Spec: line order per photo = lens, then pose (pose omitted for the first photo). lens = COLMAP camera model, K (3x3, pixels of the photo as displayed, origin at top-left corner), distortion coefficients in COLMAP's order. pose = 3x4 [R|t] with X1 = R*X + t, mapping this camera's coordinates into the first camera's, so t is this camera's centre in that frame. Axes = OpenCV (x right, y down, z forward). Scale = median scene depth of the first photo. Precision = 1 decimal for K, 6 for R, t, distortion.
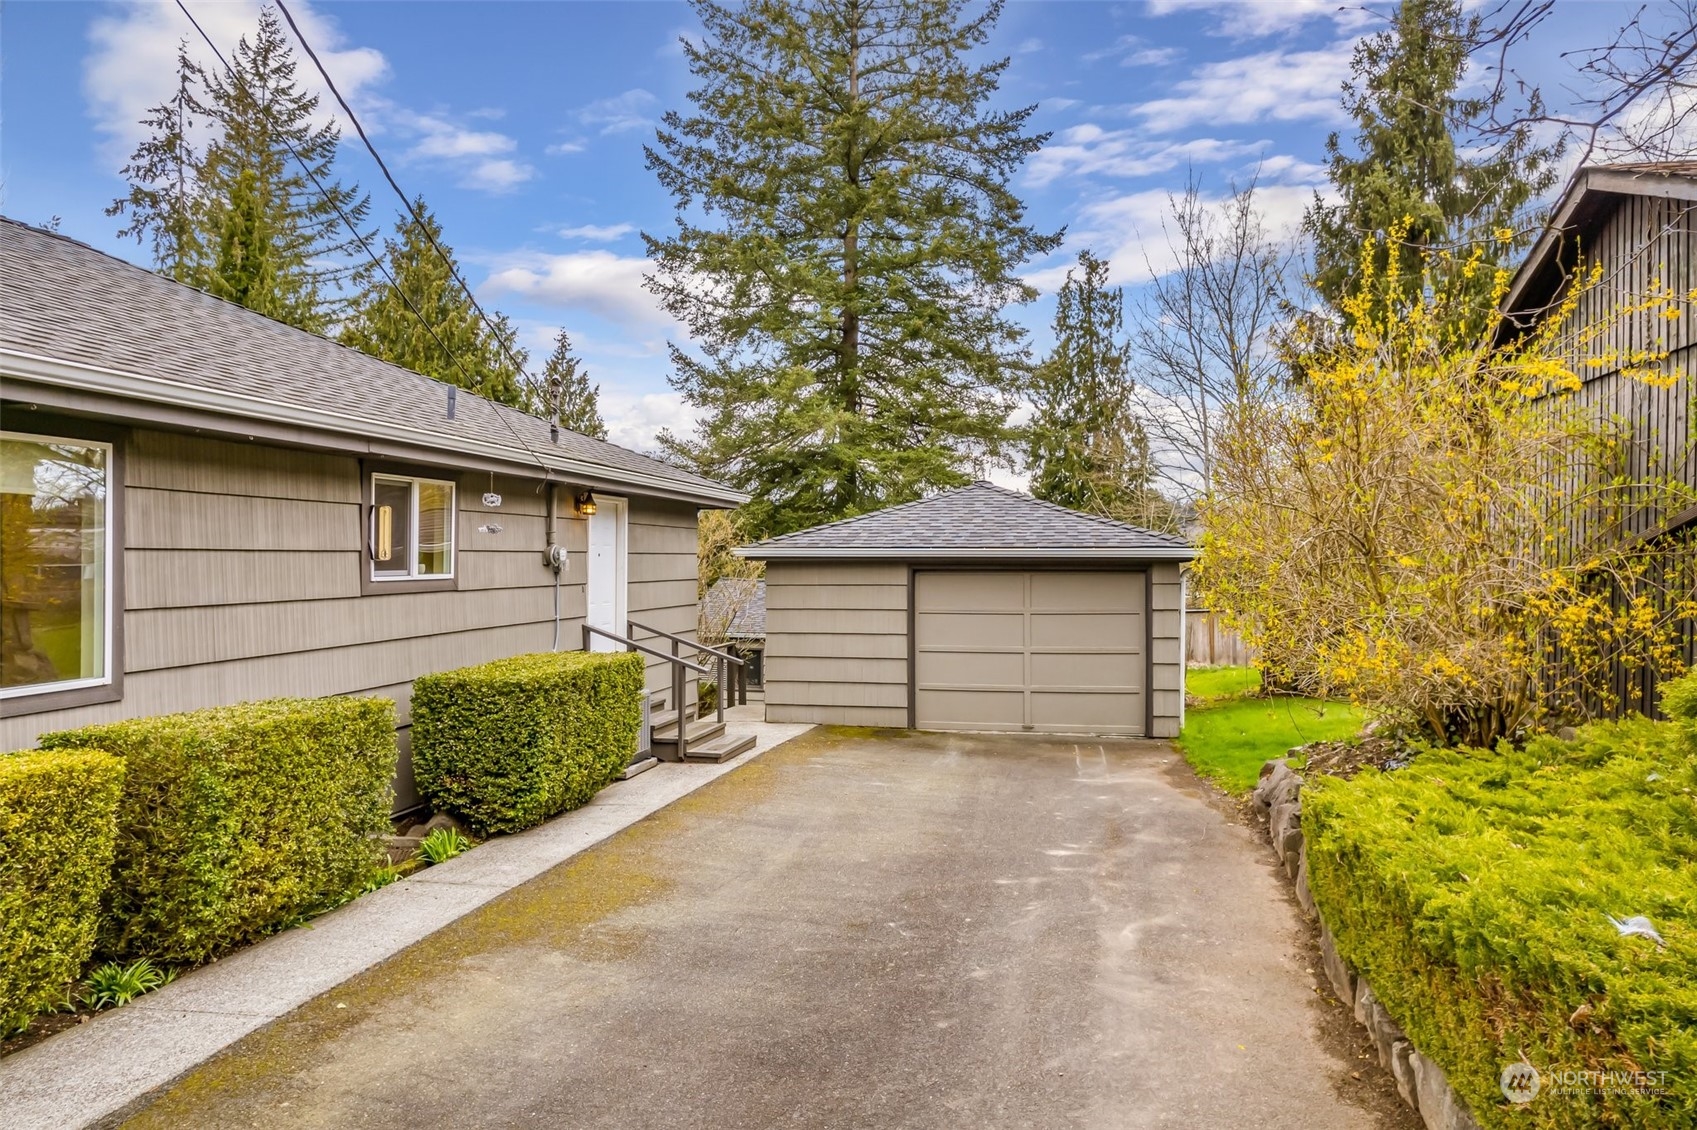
lens RADIAL K [[1075.5, 0, 848.5], [0, 1075.5, 565.0], [0, 0, 1]] dist [0.001939, 0.070118]
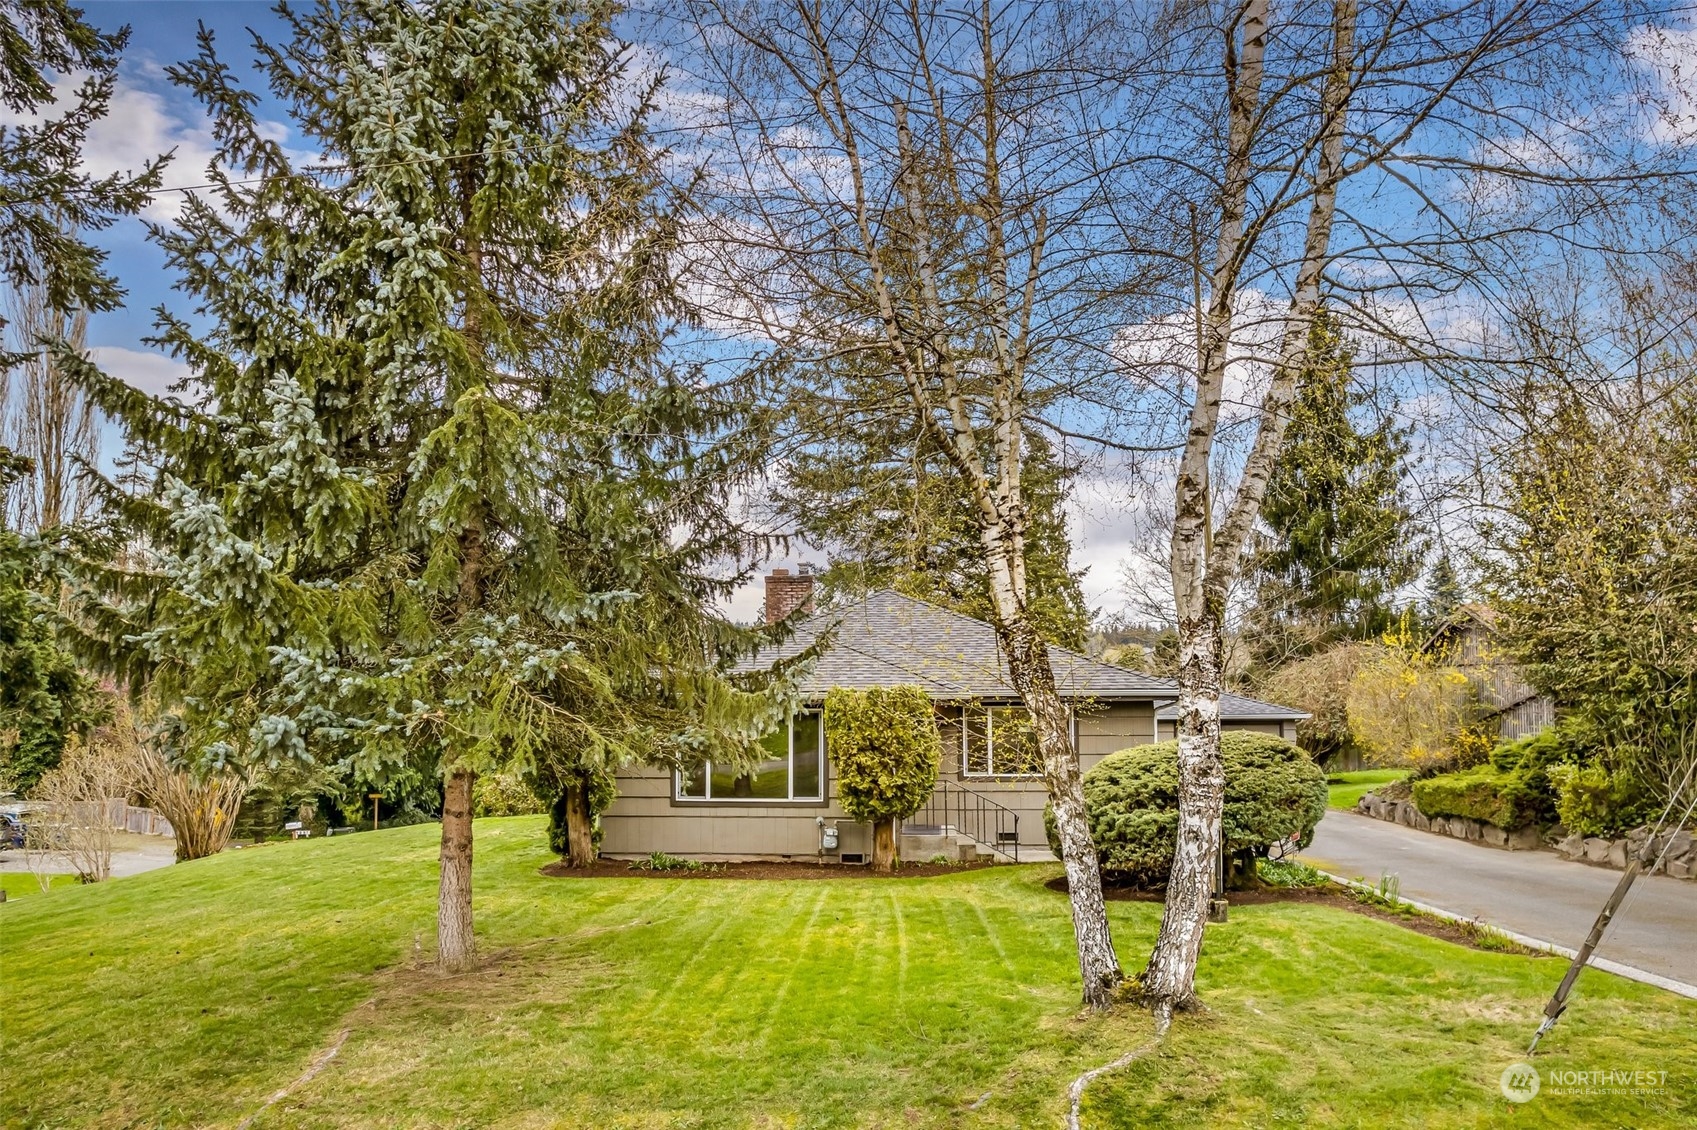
lens RADIAL K [[1079.9, 0, 846.9], [0, 1079.9, 572.2], [0, 0, 1]] dist [-0.043963, 0.047164]
pose [[0.995872, 0.017174, 0.089126, -0.235907], [-0.006348, 0.992710, -0.120360, -0.009834], [-0.090544, 0.119297, 0.988721, -0.330638]]
